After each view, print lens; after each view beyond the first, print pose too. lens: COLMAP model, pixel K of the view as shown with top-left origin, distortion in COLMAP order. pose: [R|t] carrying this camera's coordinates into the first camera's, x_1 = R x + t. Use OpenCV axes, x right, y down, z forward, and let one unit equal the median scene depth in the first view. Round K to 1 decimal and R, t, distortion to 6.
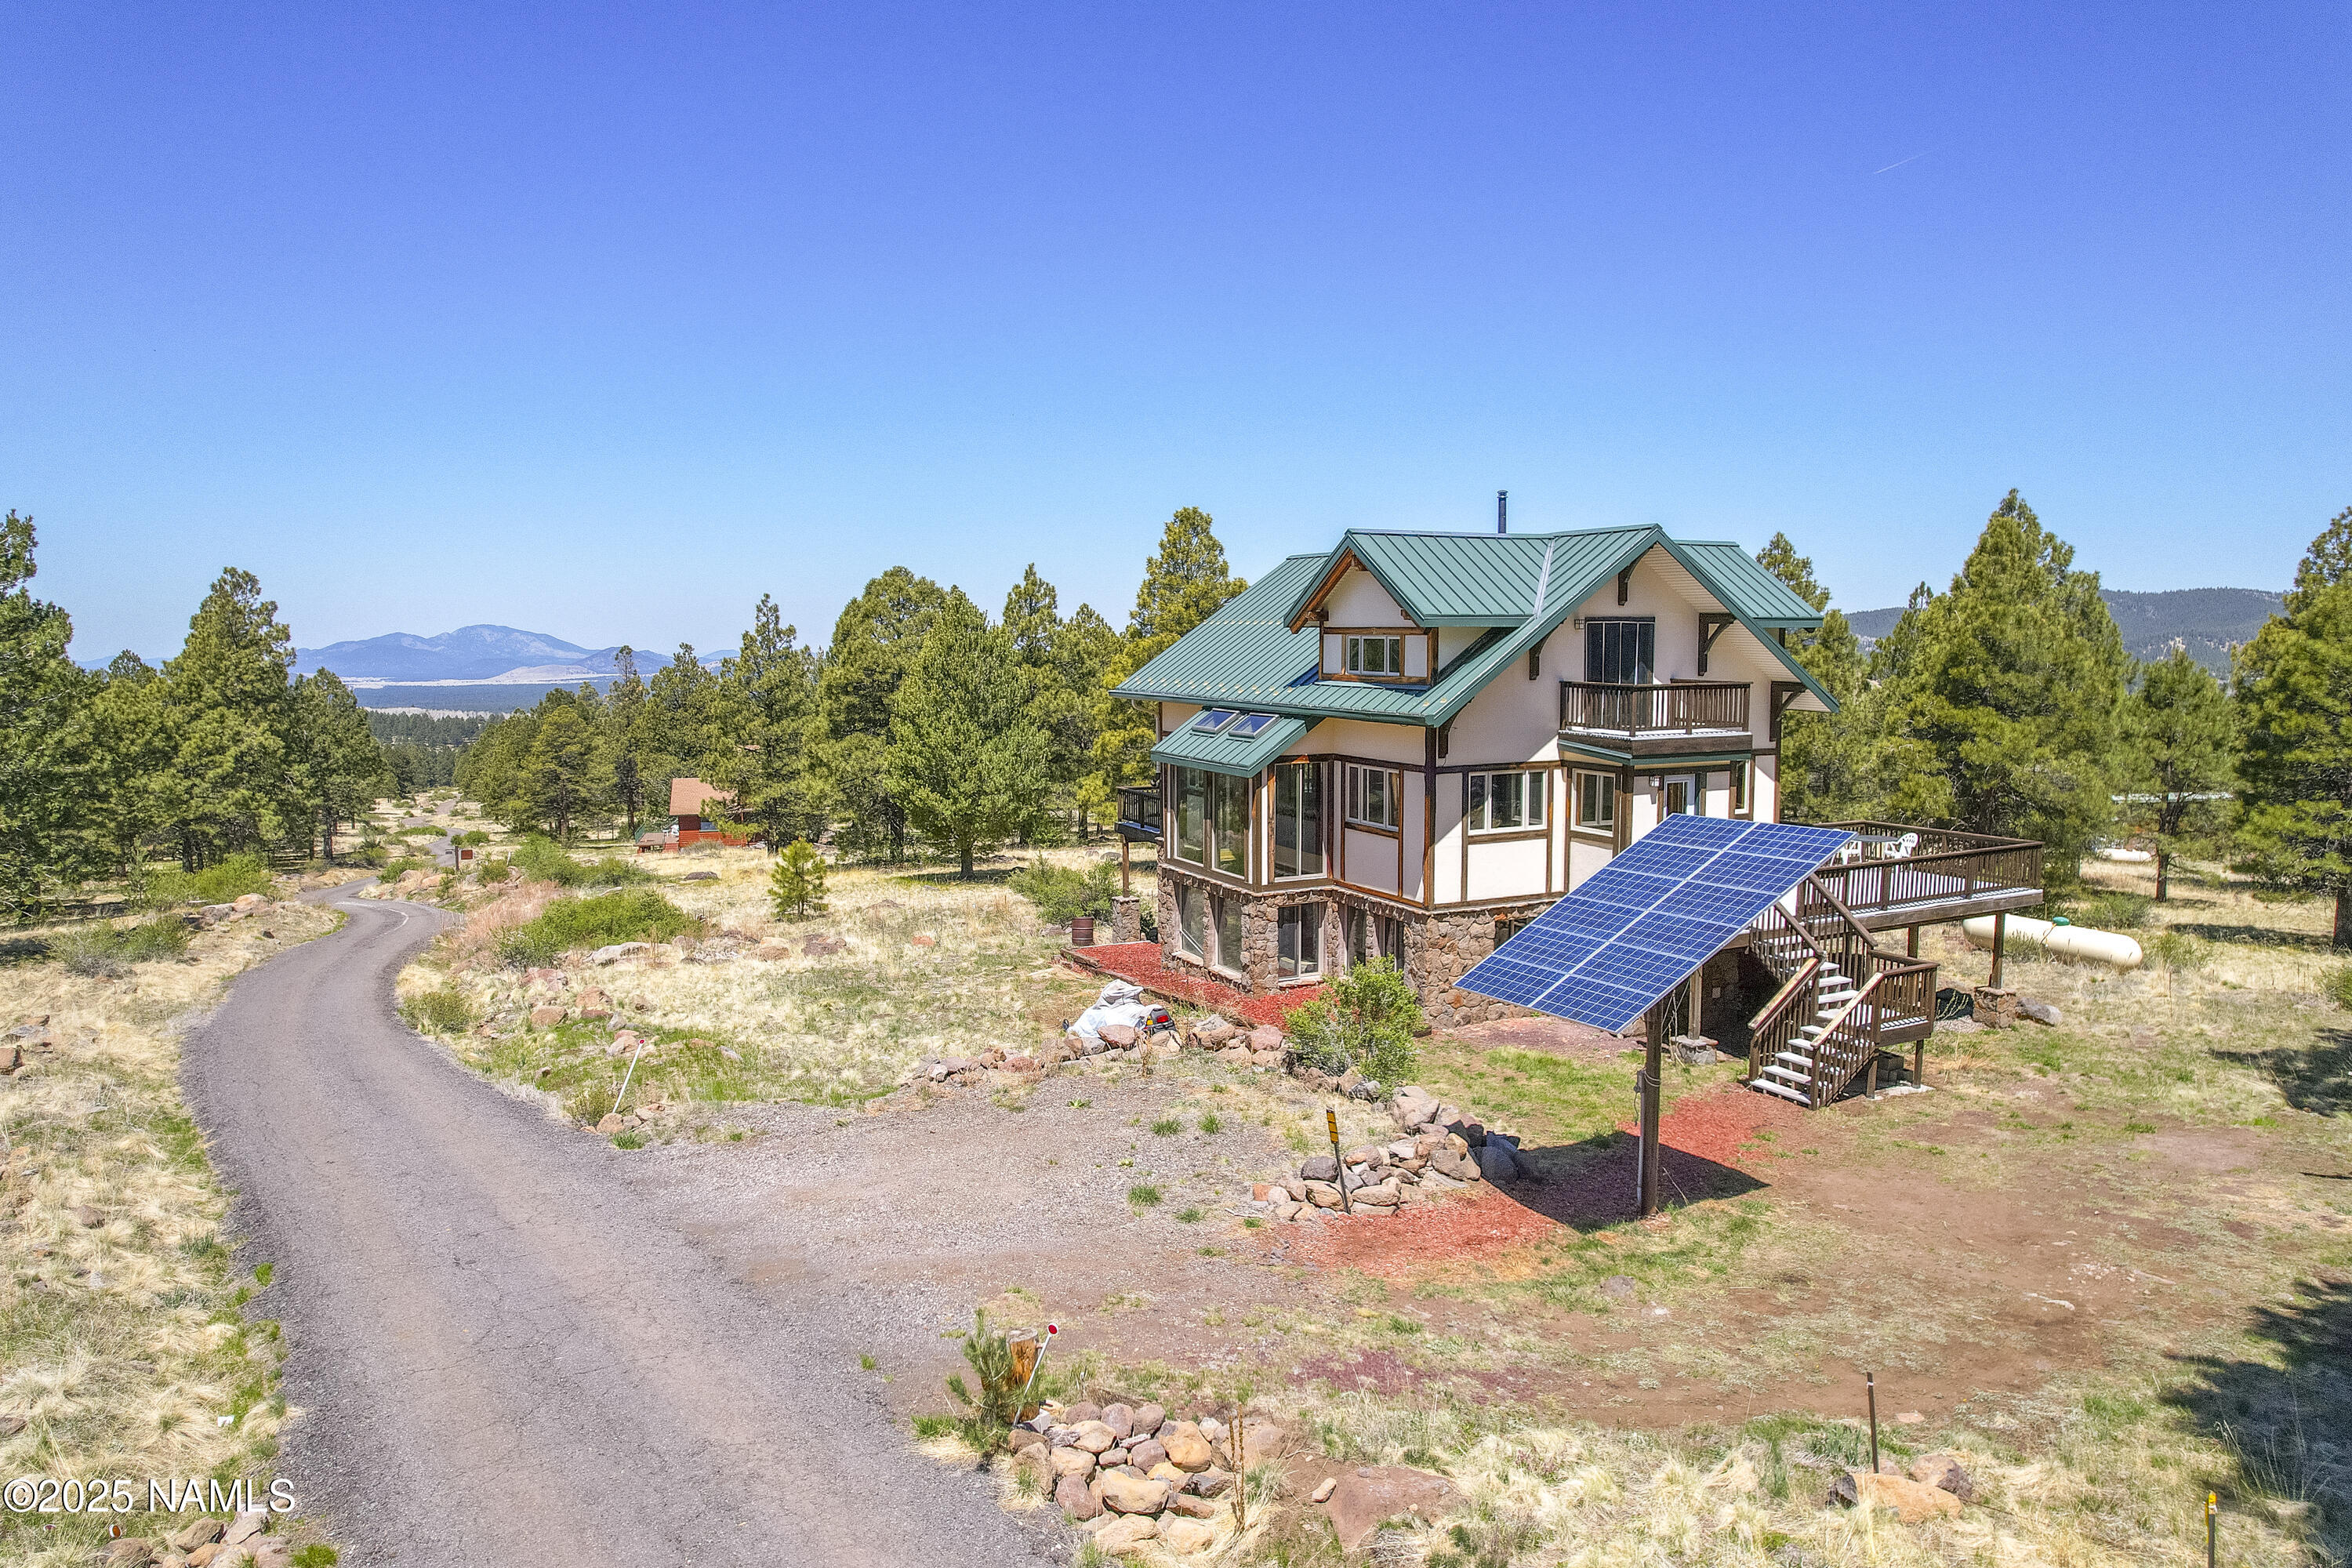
lens RADIAL K [[1478.1, 0, 1180.0], [0, 1478.1, 780.7], [0, 0, 1]] dist [-0.025266, 0.012330]
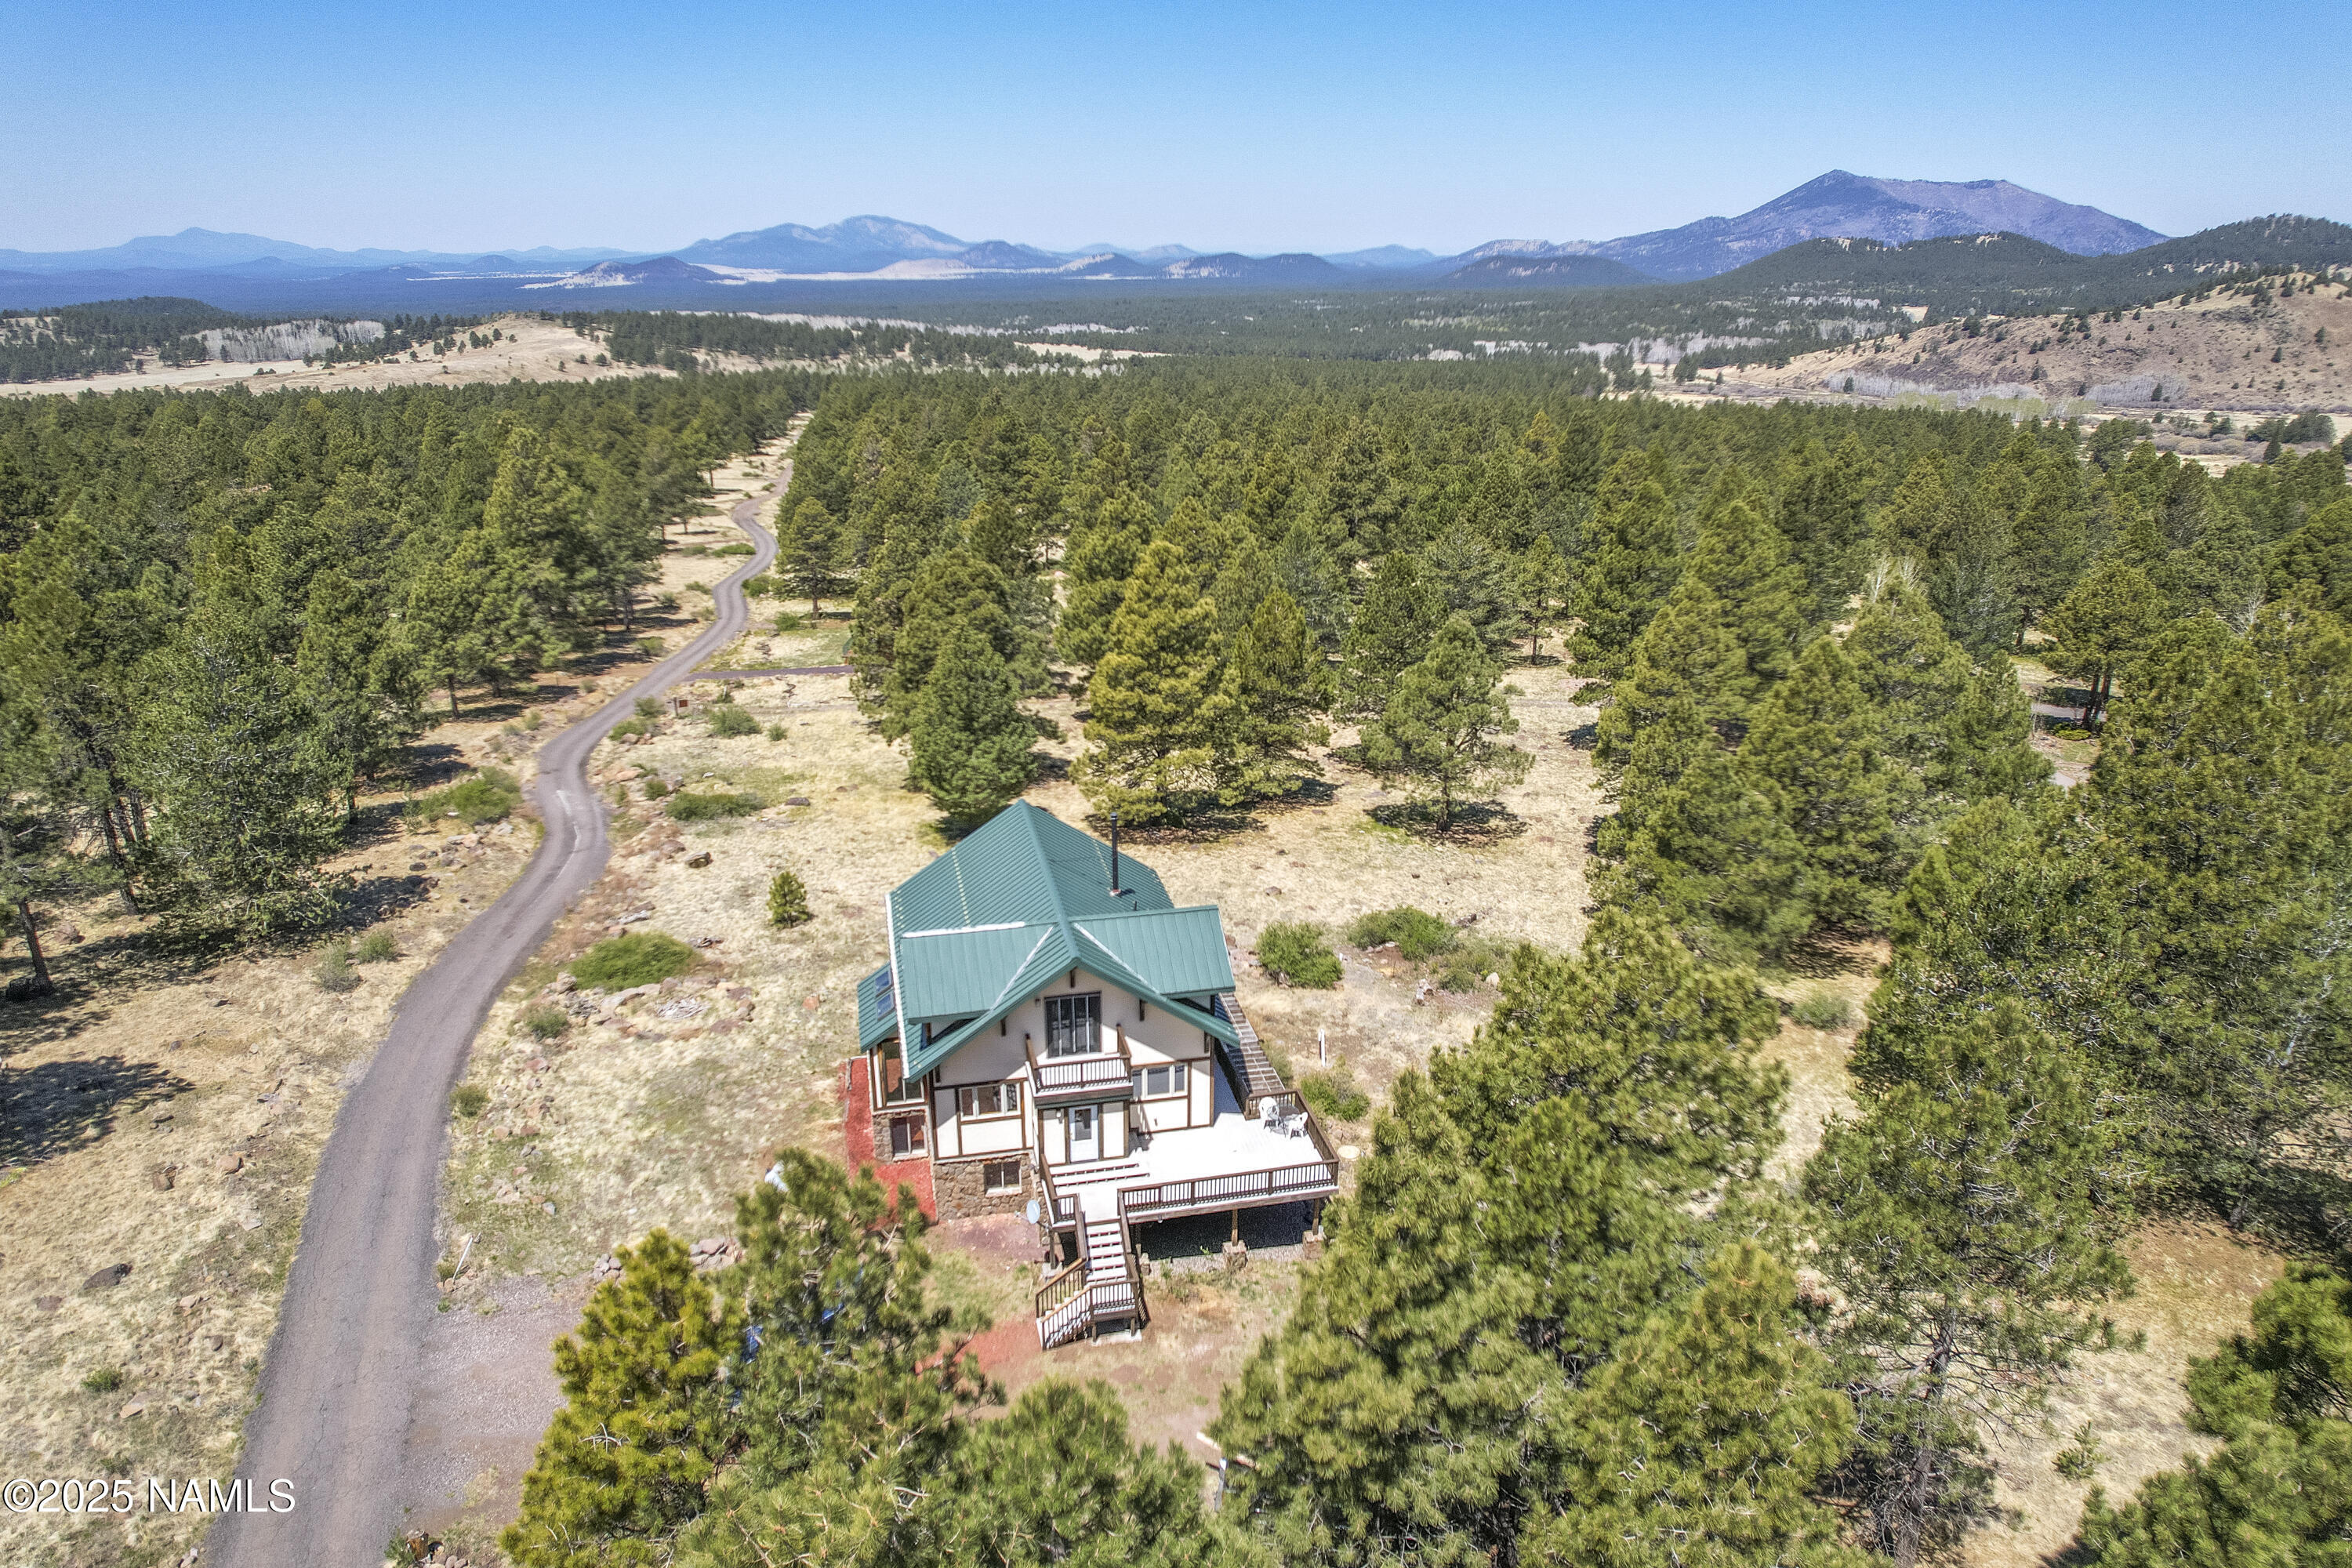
lens RADIAL K [[1478.1, 0, 1169.1], [0, 1478.1, 788.2], [0, 0, 1]] dist [-0.025266, 0.012330]
pose [[0.969570, 0.088761, -0.228158, 0.760933], [-0.027118, 0.965163, 0.260241, -0.757784], [0.243309, -0.246135, 0.938200, -0.412211]]
